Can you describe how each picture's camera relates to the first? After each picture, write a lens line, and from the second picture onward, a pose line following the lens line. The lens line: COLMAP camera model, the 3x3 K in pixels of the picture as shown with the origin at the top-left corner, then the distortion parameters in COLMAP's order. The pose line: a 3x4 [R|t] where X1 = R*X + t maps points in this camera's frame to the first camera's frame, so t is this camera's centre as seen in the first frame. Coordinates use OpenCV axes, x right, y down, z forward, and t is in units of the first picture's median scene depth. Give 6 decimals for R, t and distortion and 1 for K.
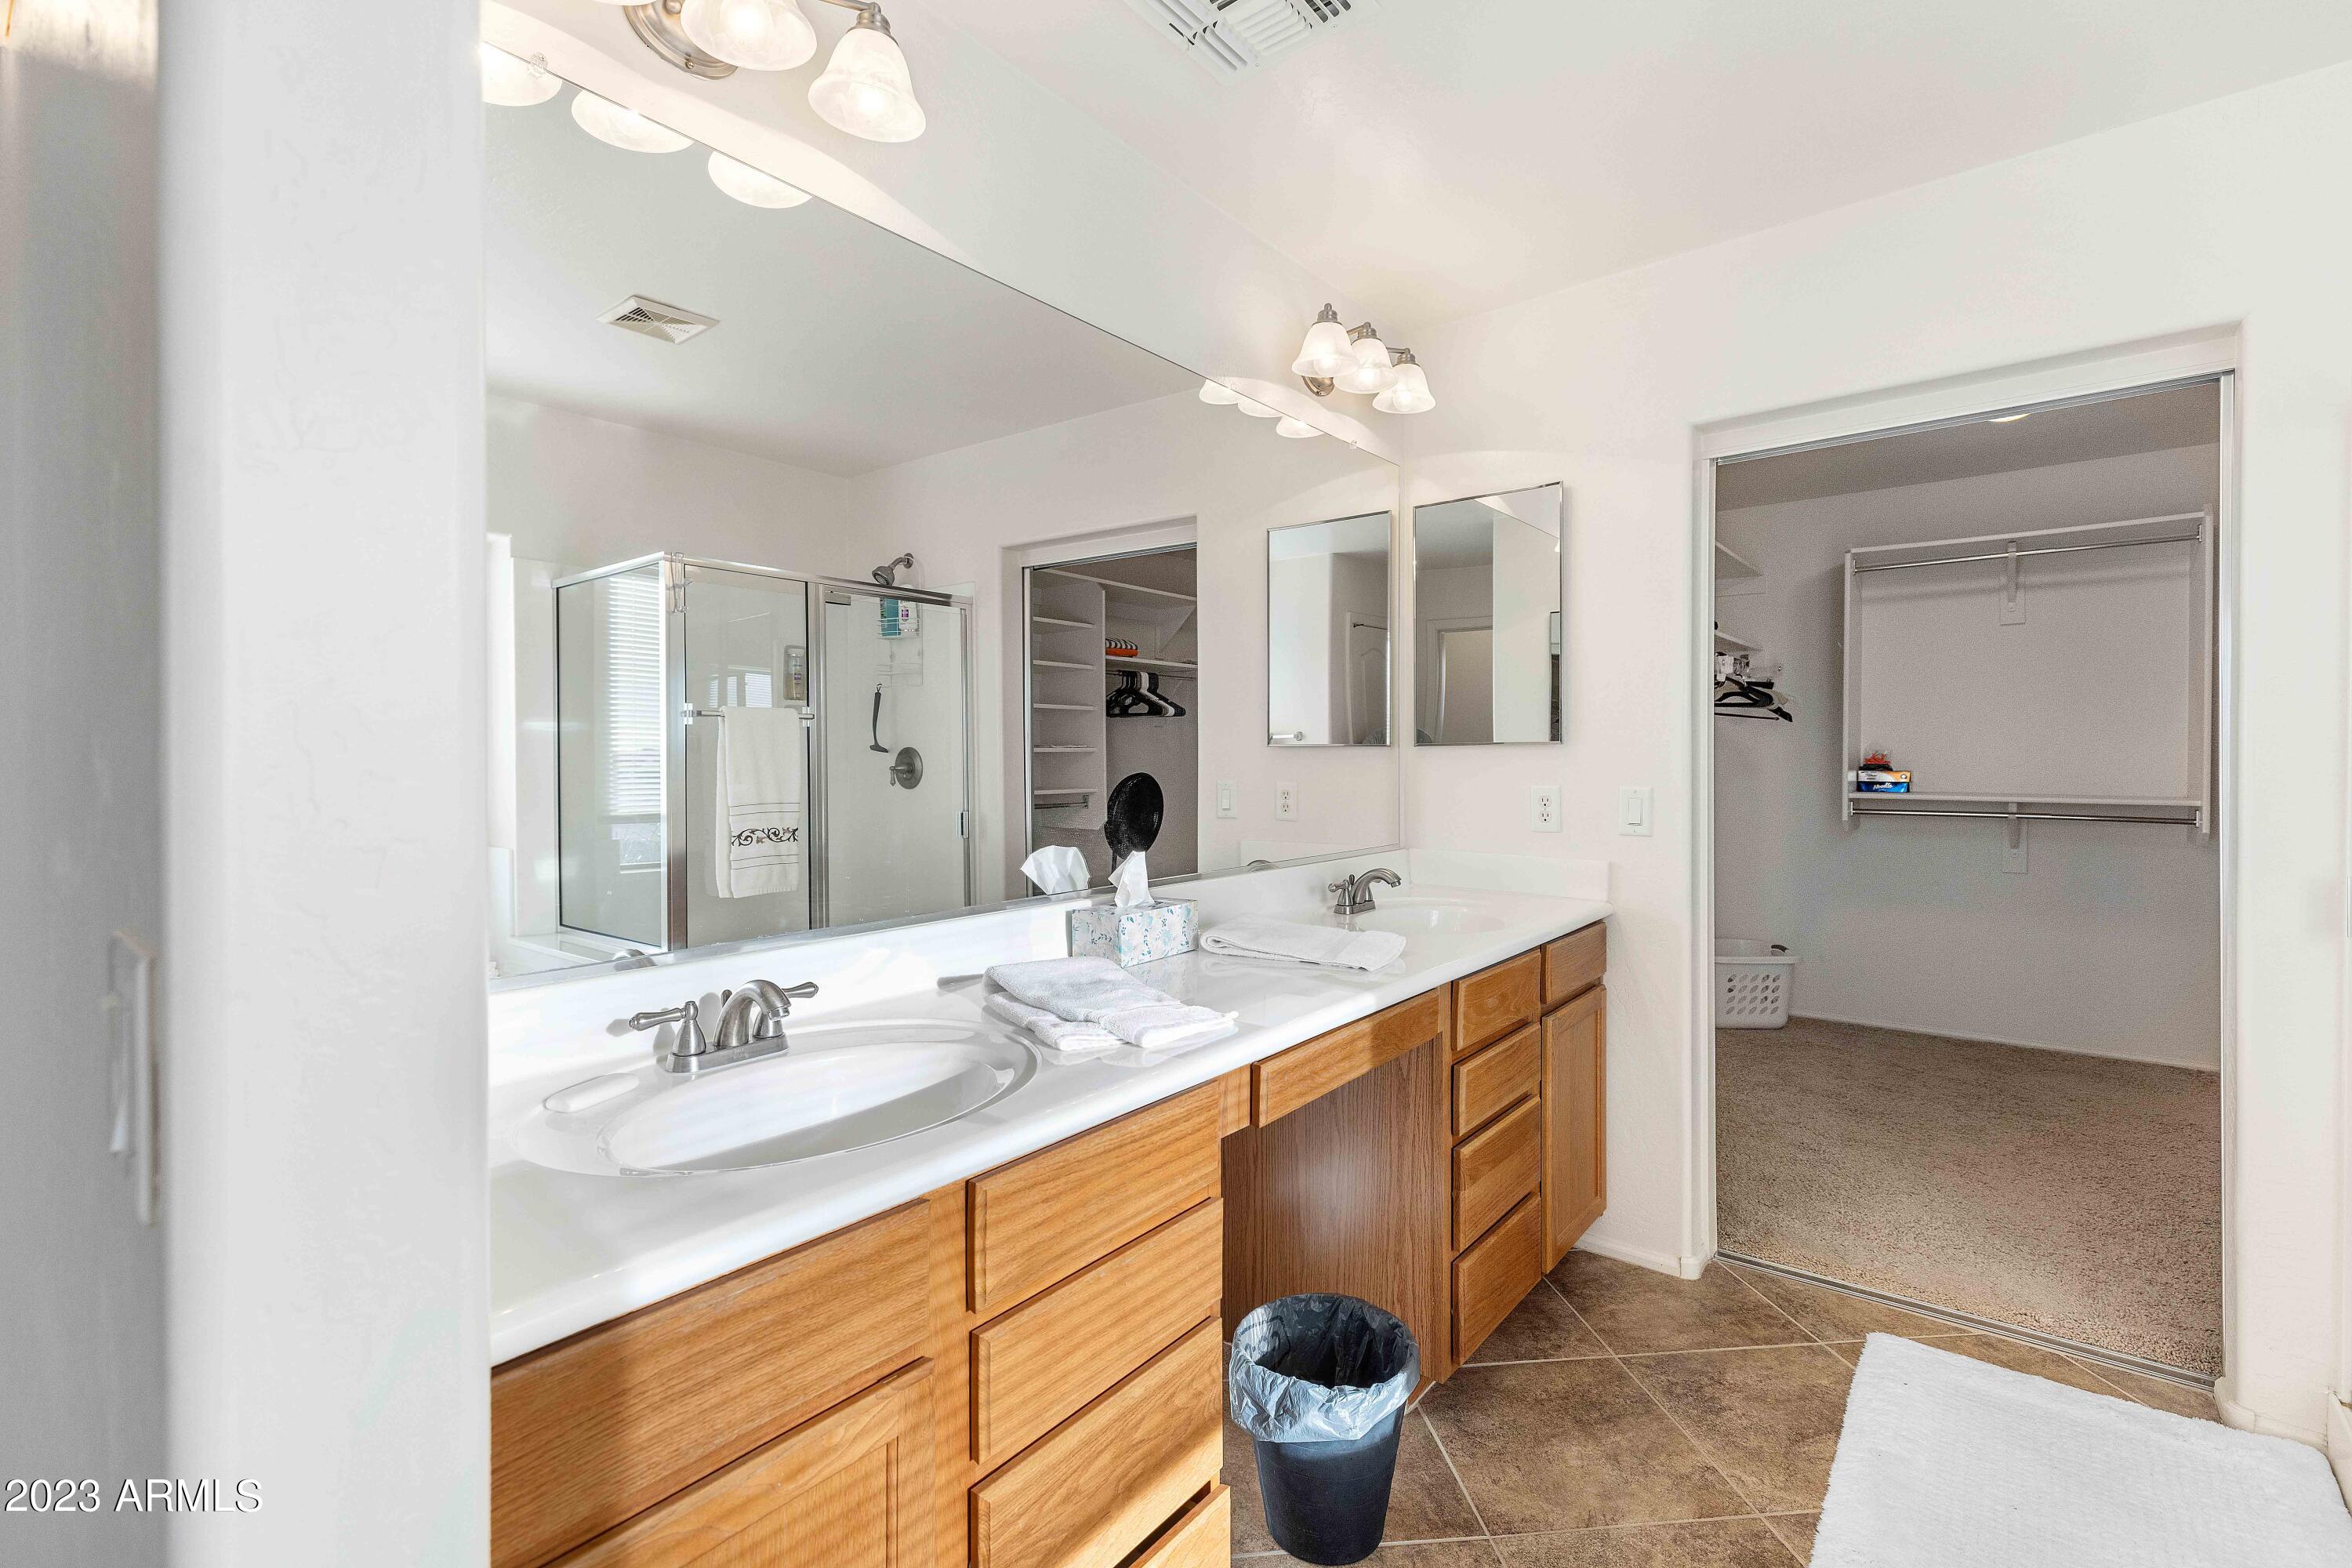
lens RADIAL K [[1049.6, 0, 1169.3], [0, 1049.6, 761.1], [0, 0, 1]] dist [0.004409, 0.000661]
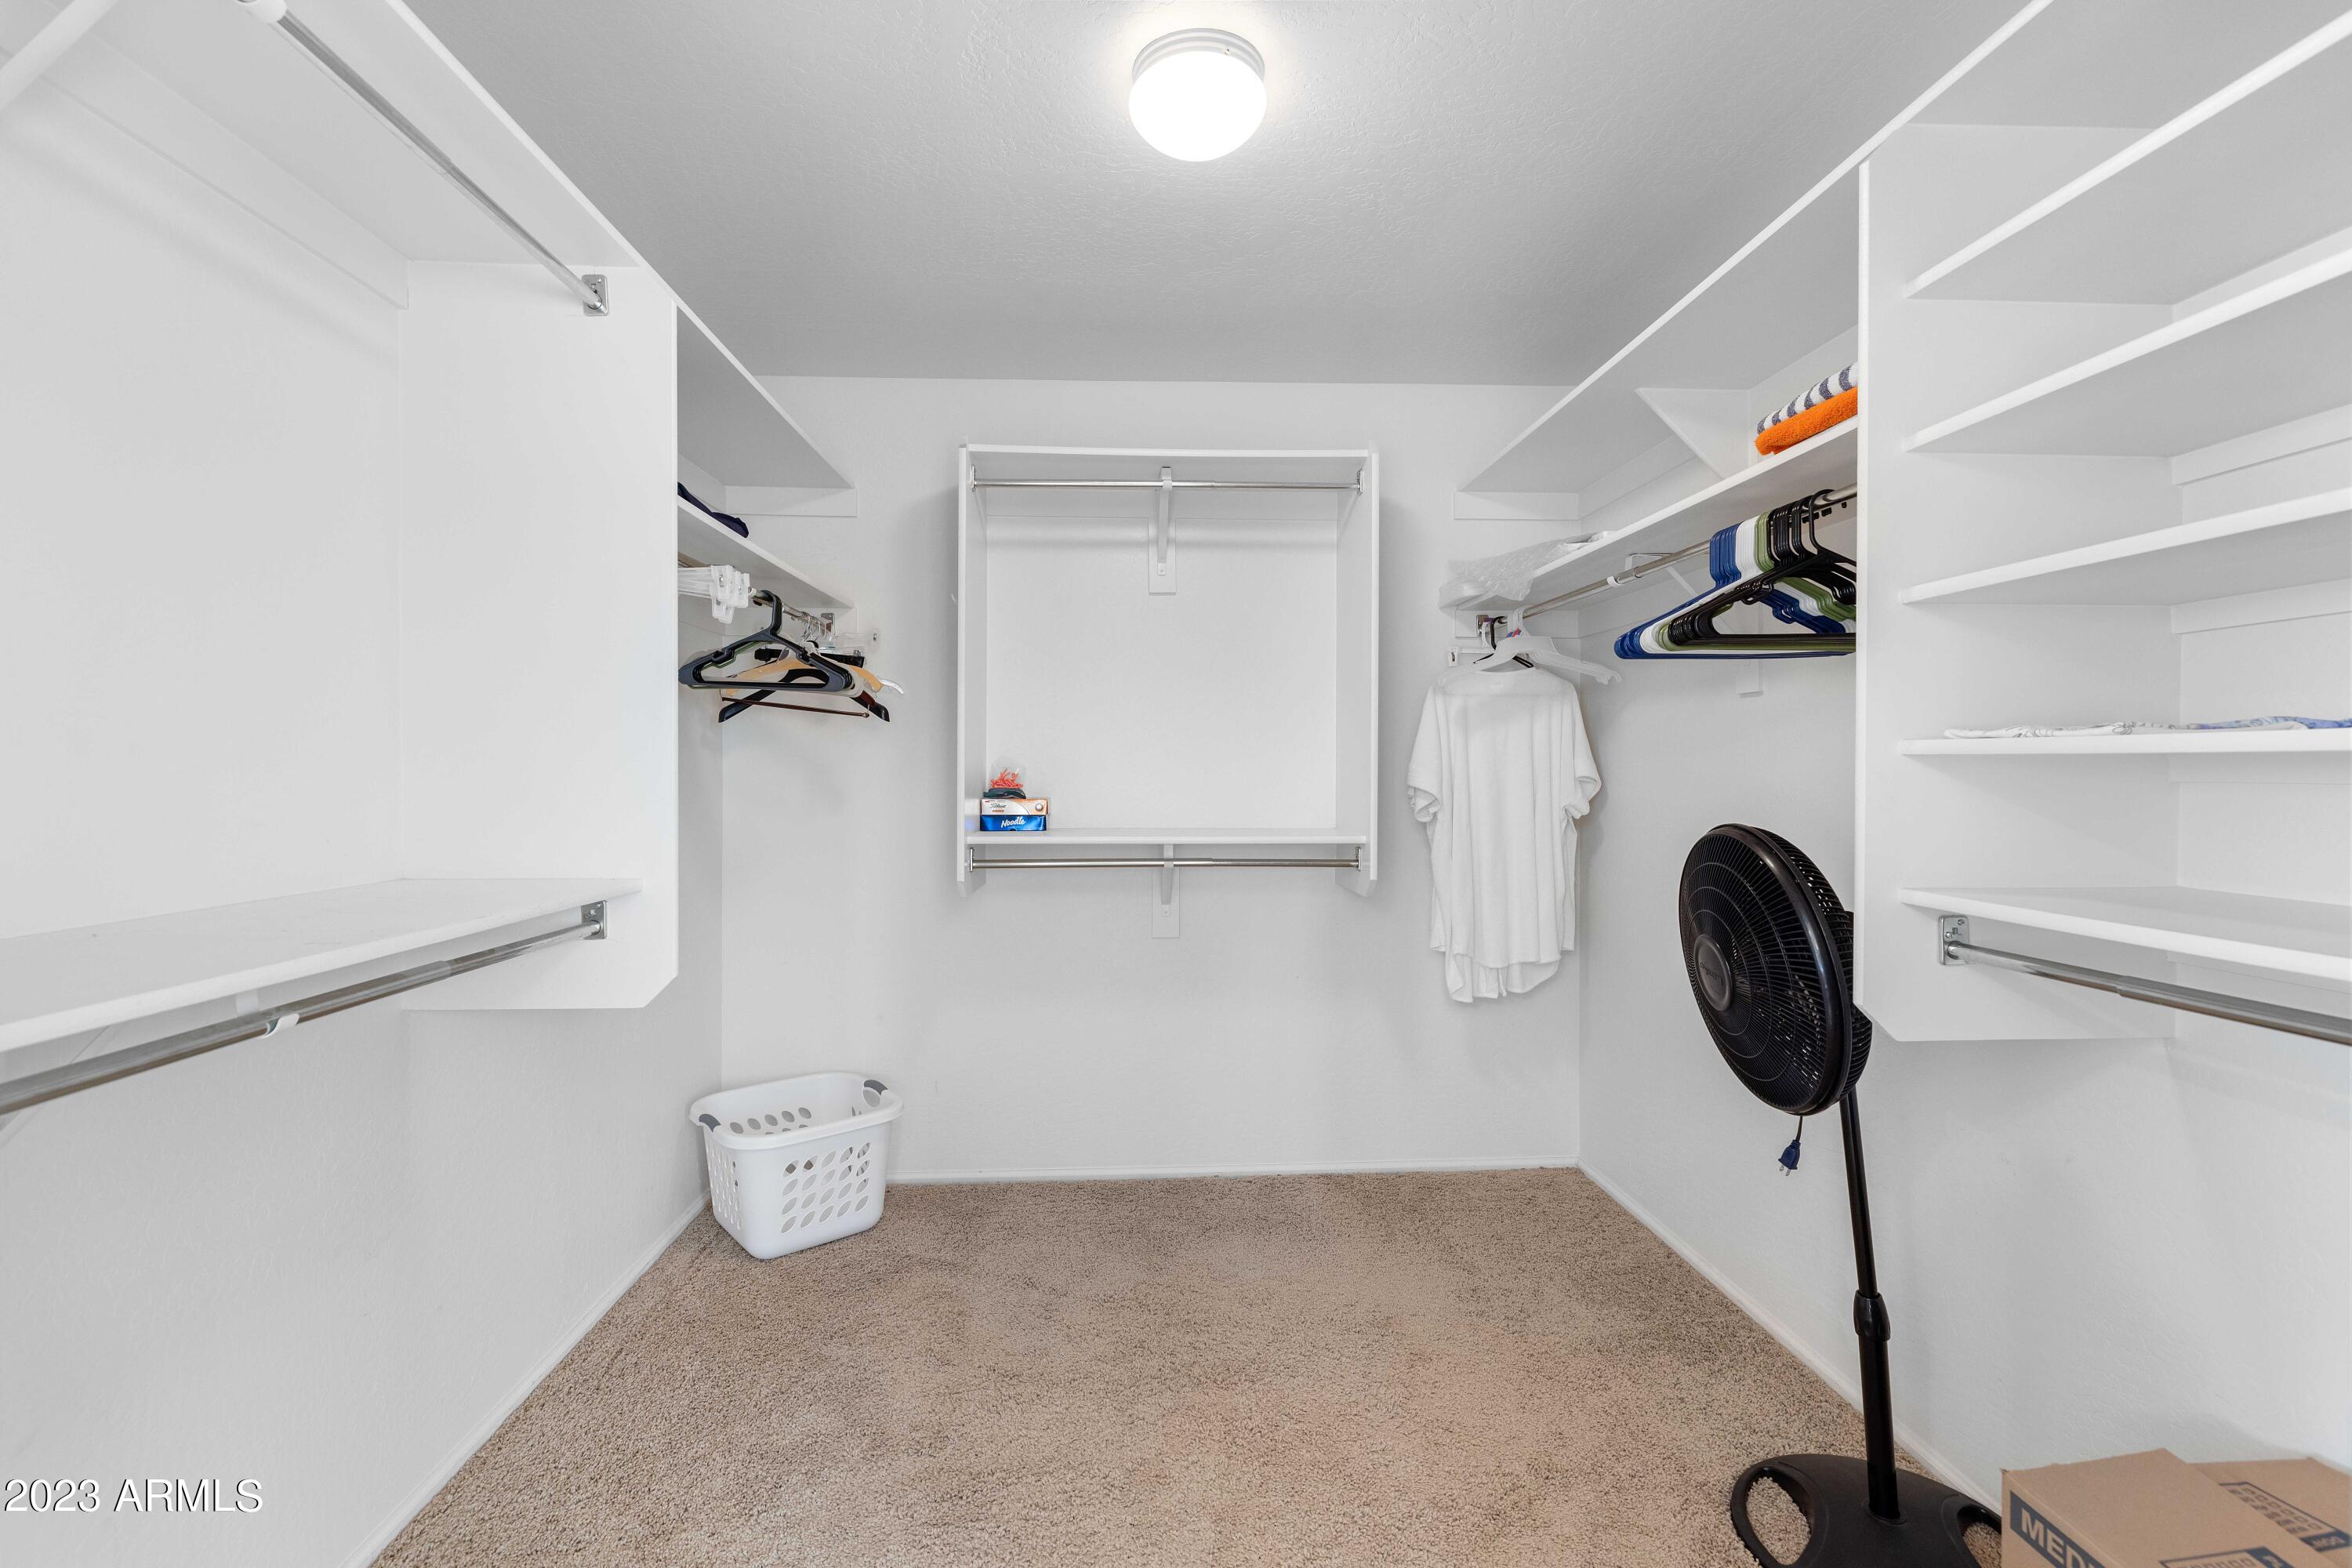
lens RADIAL K [[1075.0, 0, 1176.0], [0, 1075.0, 784.0], [0, 0, 1]] dist [-0.000558, 0.000114]
pose [[0.743431, -0.003834, 0.668802, 0.585451], [0.004168, 0.999991, 0.001100, -0.001061], [-0.668800, 0.001969, 0.743440, 0.830529]]
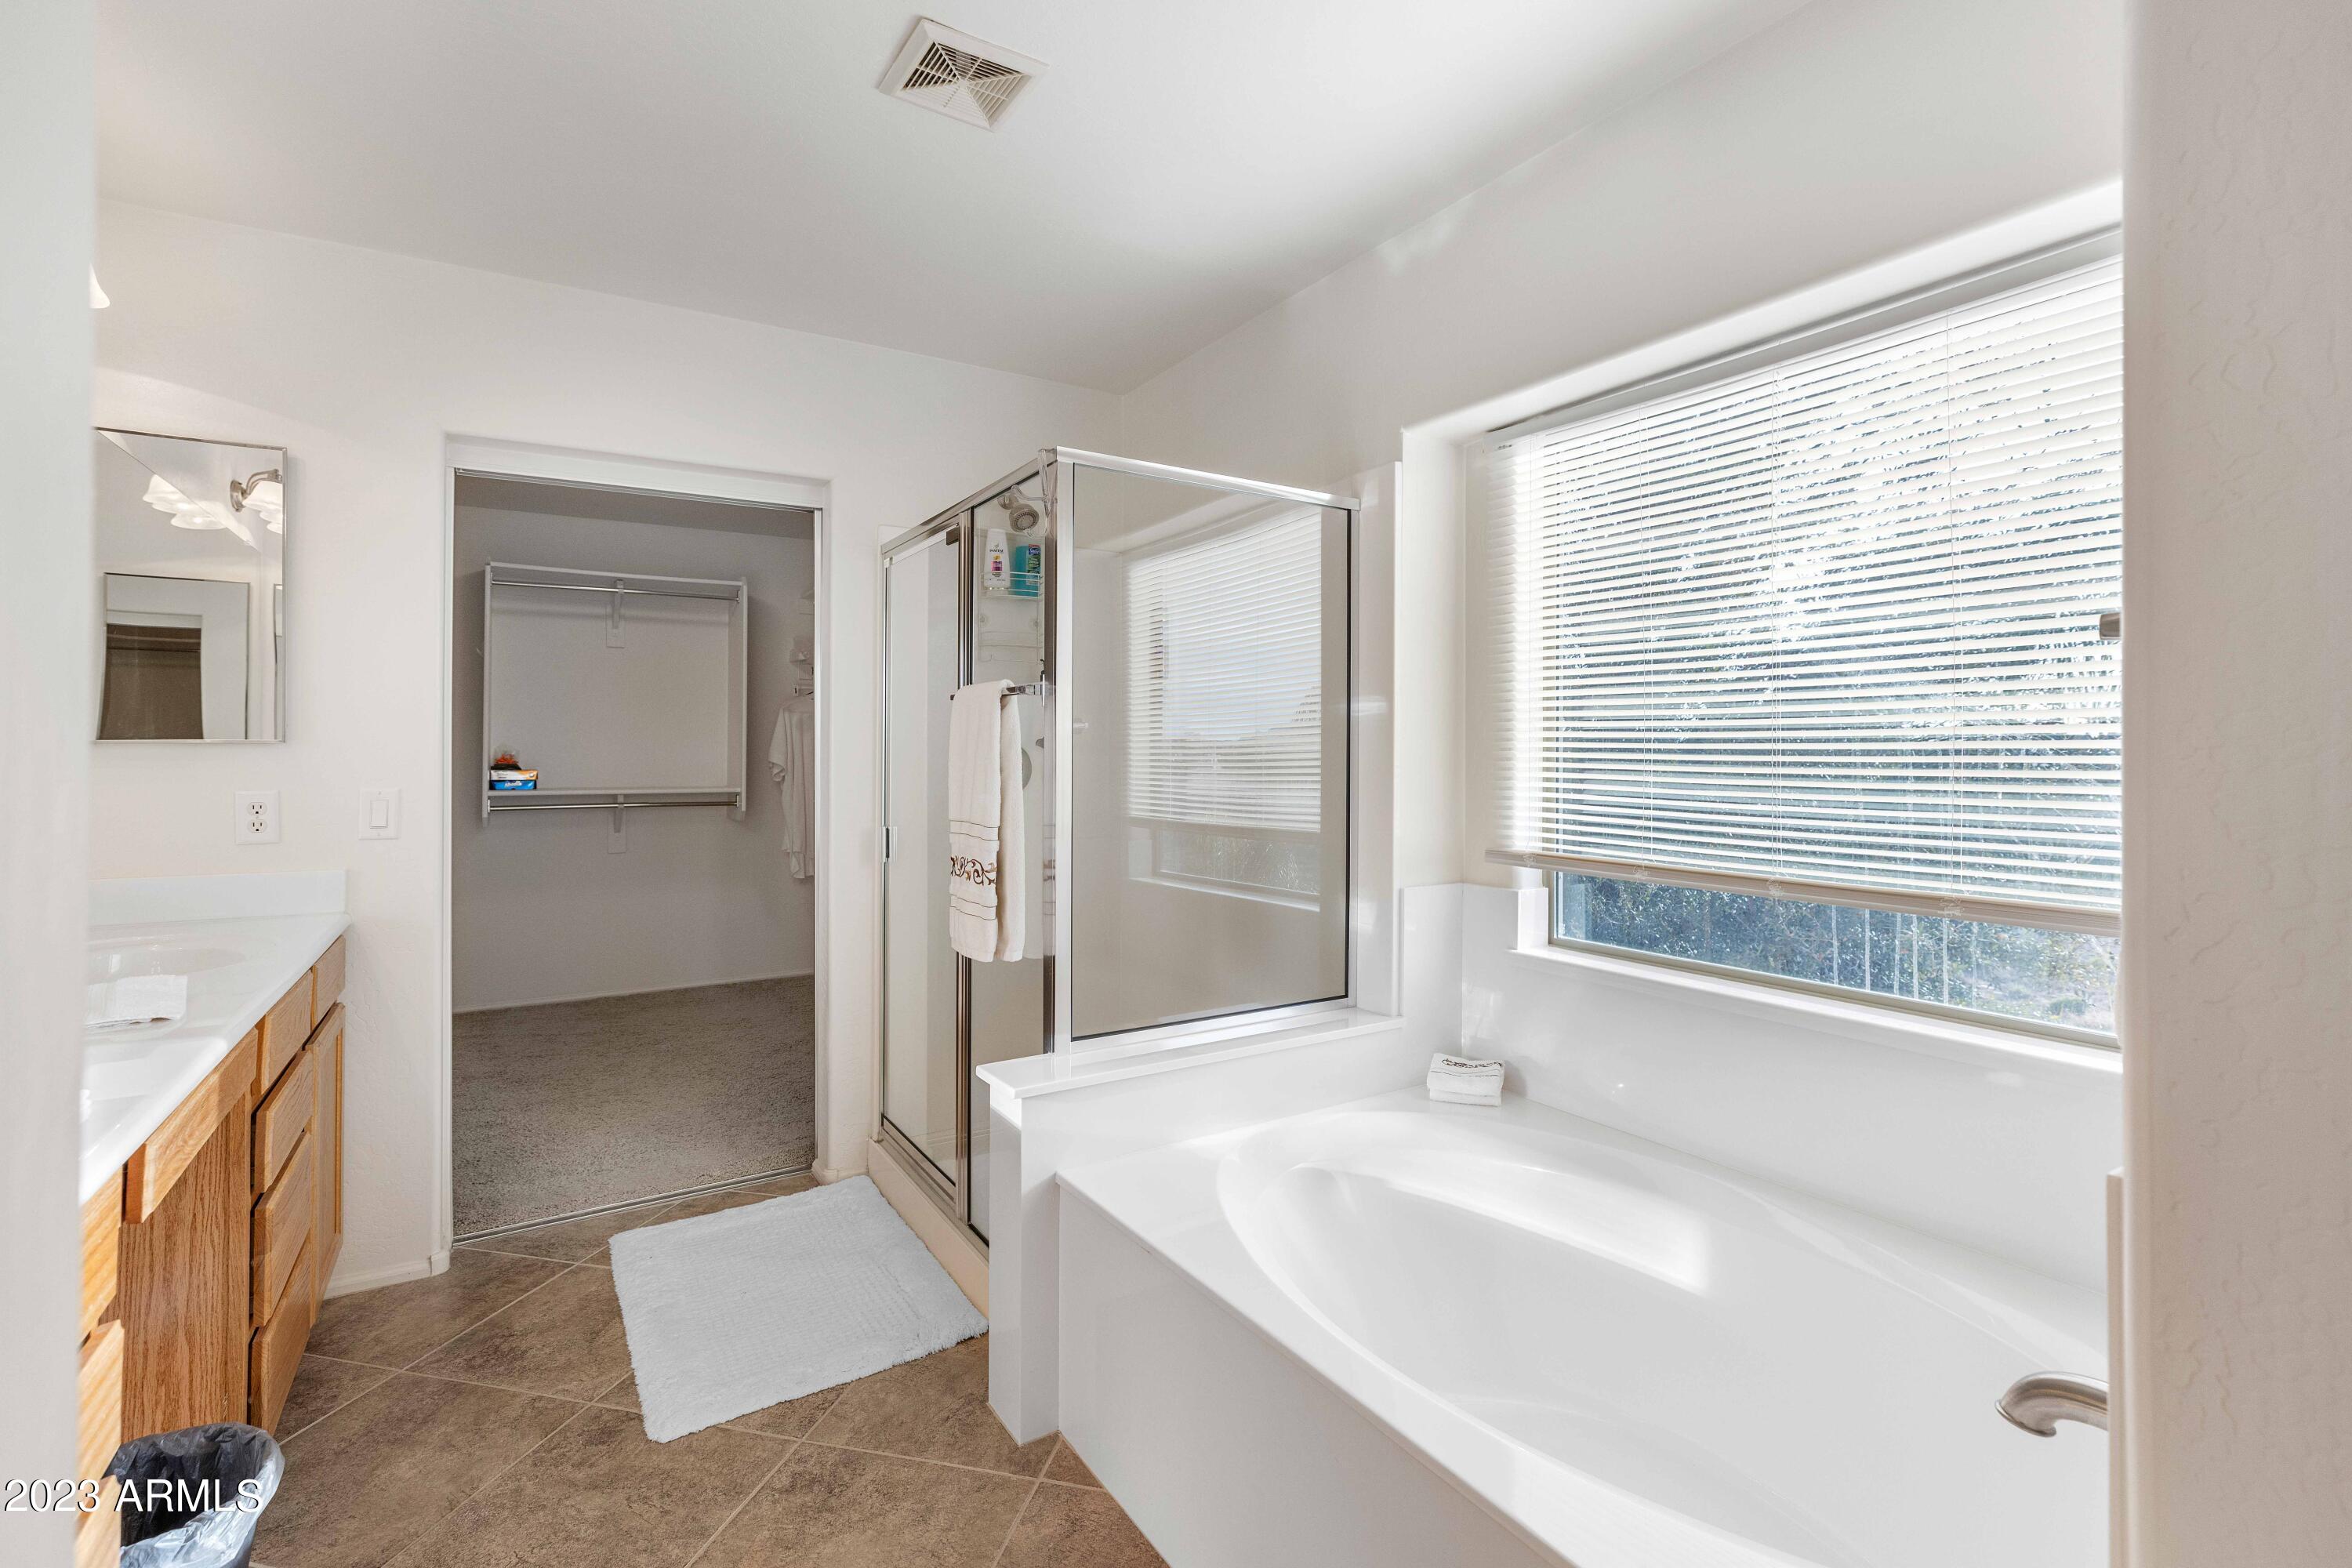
lens RADIAL K [[1043.7, 0, 1170.1], [0, 1043.7, 749.4], [0, 0, 1]] dist [-0.000275, 0.000093]
pose [[0.334743, 0.005884, 0.942291, -0.213516], [0.005243, 0.999953, -0.008107, 0.000560], [-0.942295, 0.007654, 0.334697, -0.000638]]
